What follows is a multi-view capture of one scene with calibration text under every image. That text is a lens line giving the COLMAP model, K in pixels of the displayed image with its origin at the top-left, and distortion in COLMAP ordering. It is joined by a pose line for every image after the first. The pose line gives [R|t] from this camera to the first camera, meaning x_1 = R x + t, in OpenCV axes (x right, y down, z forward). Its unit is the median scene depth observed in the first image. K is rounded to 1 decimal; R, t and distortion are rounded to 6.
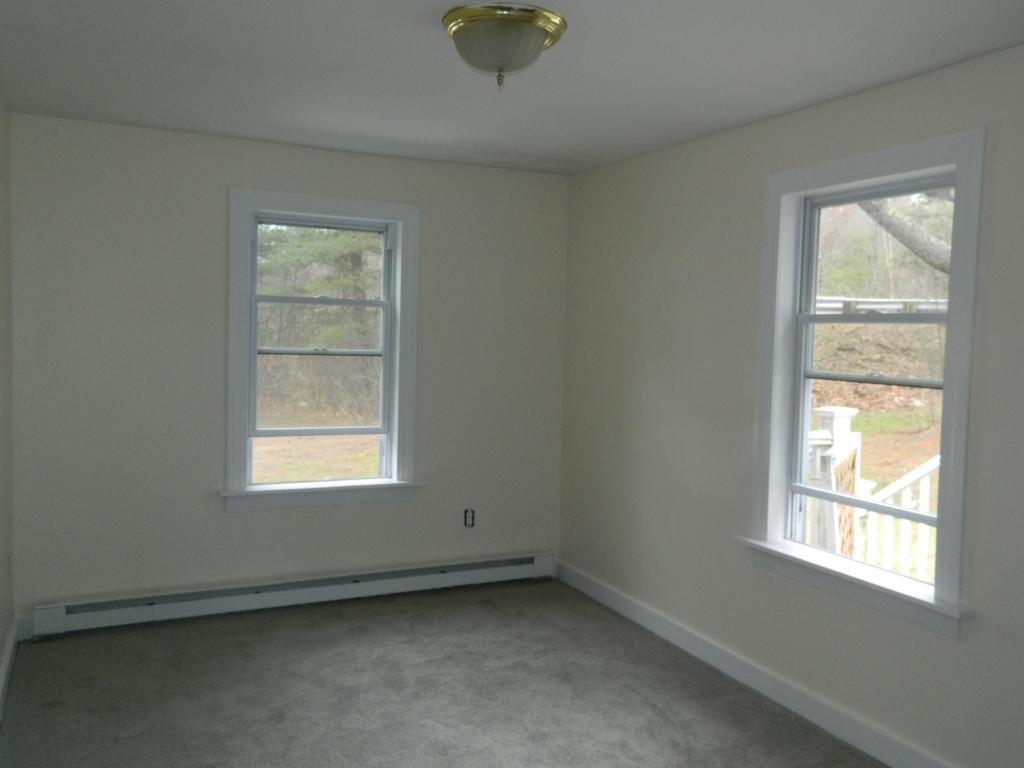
lens RADIAL K [[874.8, 0, 508.8], [0, 874.8, 381.7], [0, 0, 1]] dist [0.027491, -0.009556]
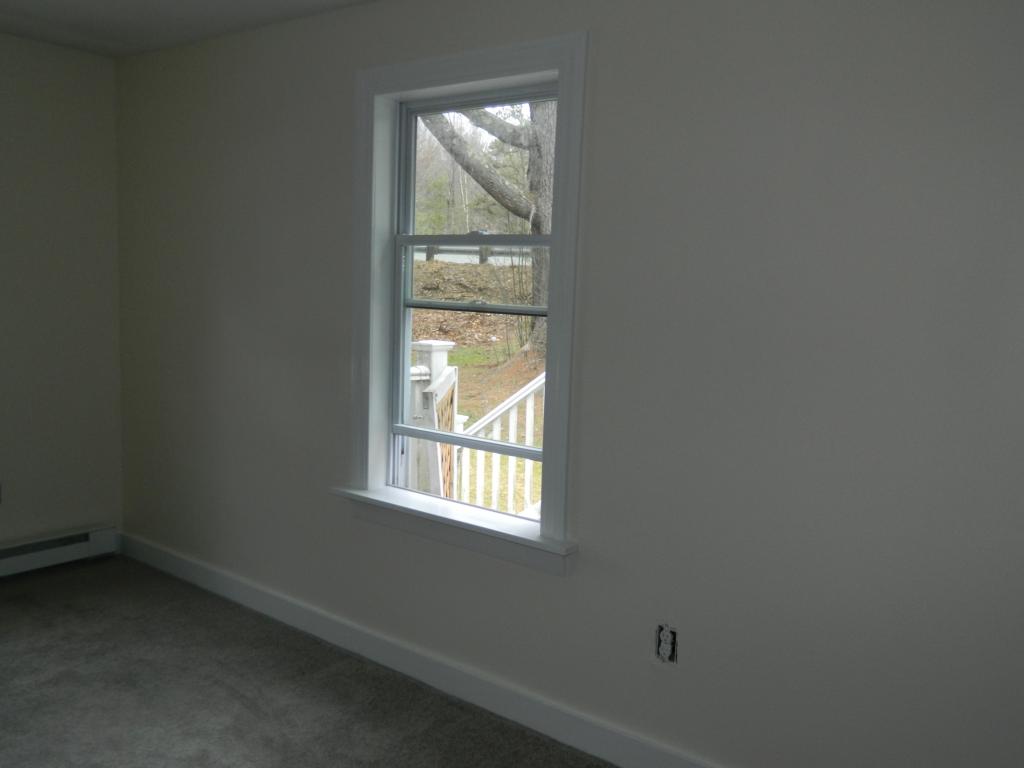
lens RADIAL K [[874.8, 0, 508.8], [0, 874.8, 381.7], [0, 0, 1]] dist [0.027491, -0.009556]
pose [[0.896969, -0.041435, 0.440148, 0.031938], [0.011722, 0.997477, 0.070014, 0.009630], [-0.441939, -0.057641, 0.895191, 0.132787]]
